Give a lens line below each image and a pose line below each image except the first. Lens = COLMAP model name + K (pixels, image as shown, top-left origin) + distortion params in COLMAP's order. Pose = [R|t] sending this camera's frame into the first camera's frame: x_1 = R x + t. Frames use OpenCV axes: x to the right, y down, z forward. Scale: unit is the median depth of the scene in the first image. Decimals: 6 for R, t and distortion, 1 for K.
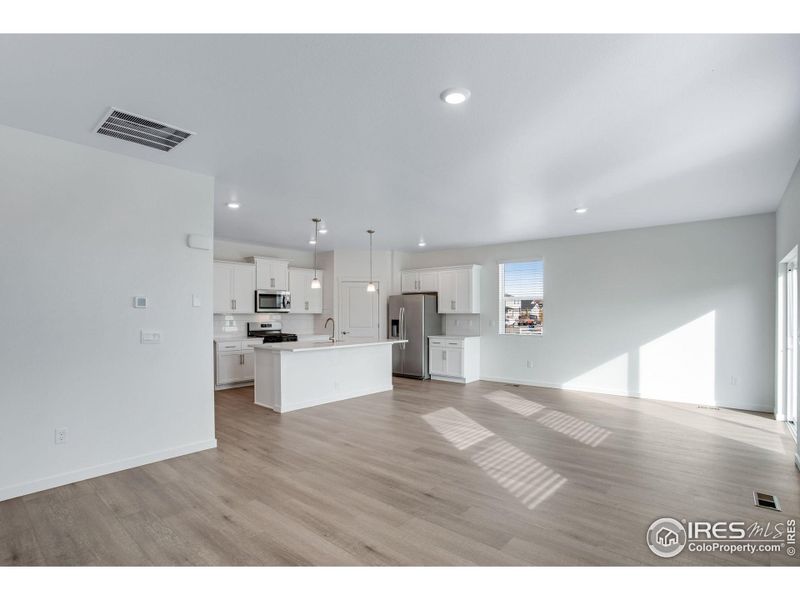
lens RADIAL K [[389.3, 0, 409.7], [0, 389.3, 314.3], [0, 0, 1]] dist [-0.038707, 0.004082]
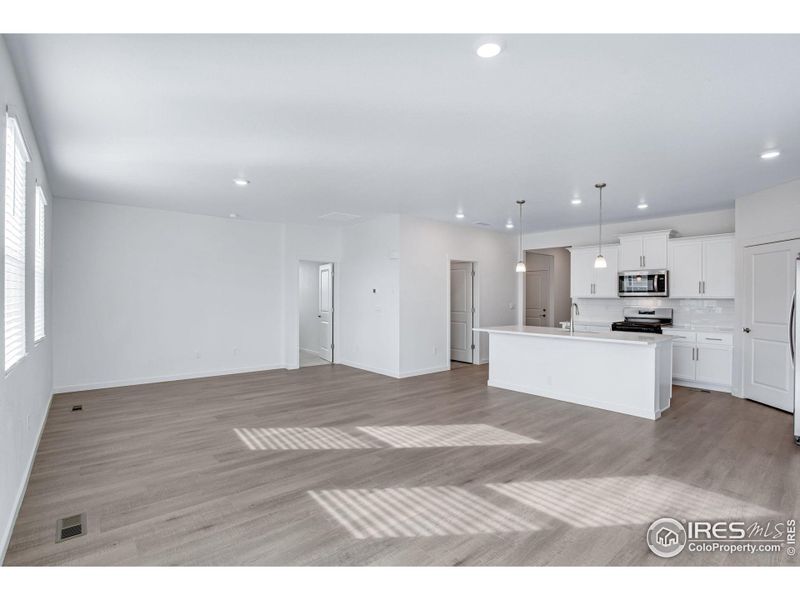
lens RADIAL K [[380.8, 0, 400.7], [0, 380.8, 299.2], [0, 0, 1]] dist [-0.034956, 0.005386]
pose [[-0.171348, 0.000994, -0.985210, 0.610756], [0.001179, 0.999999, 0.000804, -0.000711], [0.985210, -0.001024, -0.171349, 0.699217]]
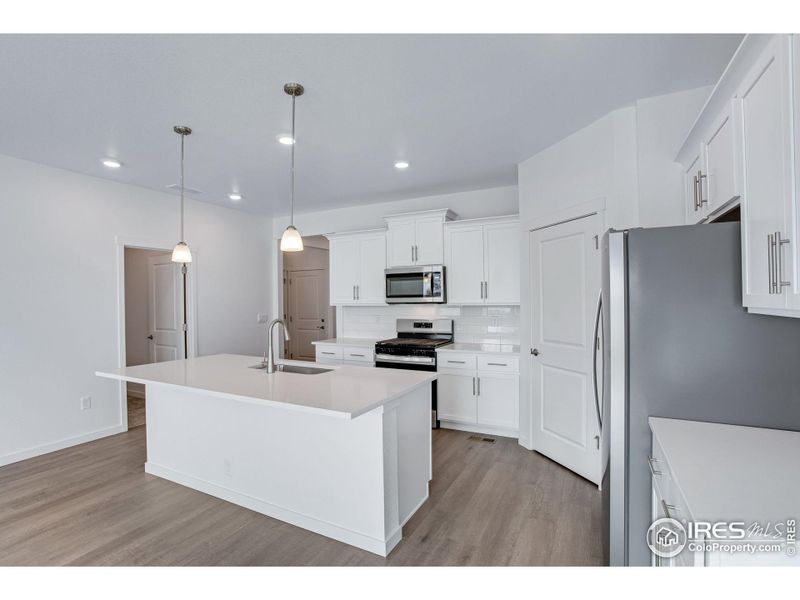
lens RADIAL K [[389.3, 0, 396.6], [0, 389.3, 295.3], [0, 0, 1]] dist [-0.038707, 0.004082]
pose [[0.223302, -0.015490, -0.974626, 0.250193], [0.013423, 0.999828, -0.012816, -0.011677], [0.974657, -0.010220, 0.223472, 0.943788]]
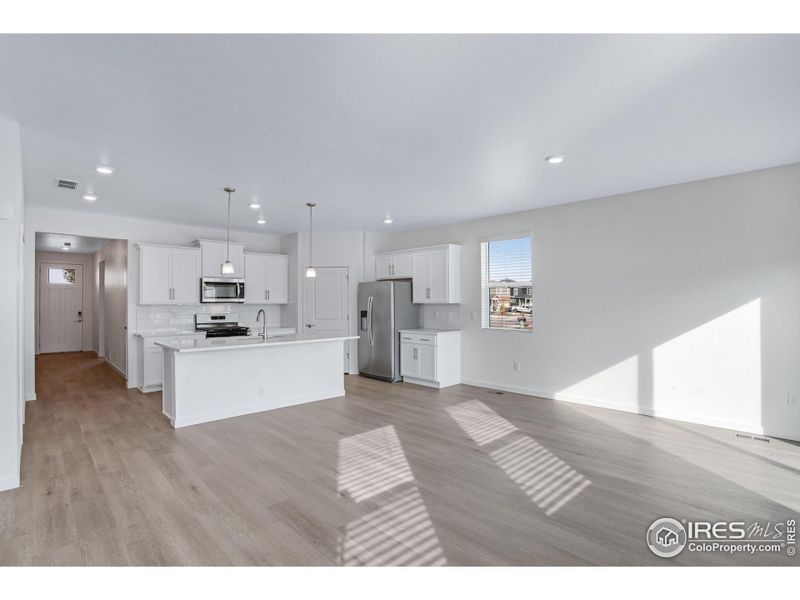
lens RADIAL K [[389.3, 0, 405.4], [0, 389.3, 302.4], [0, 0, 1]] dist [-0.038707, 0.004082]
pose [[0.995126, -0.003230, -0.098556, 0.167530], [0.003208, 0.999995, -0.000378, -0.004361], [0.098557, 0.000060, 0.995131, 0.187636]]
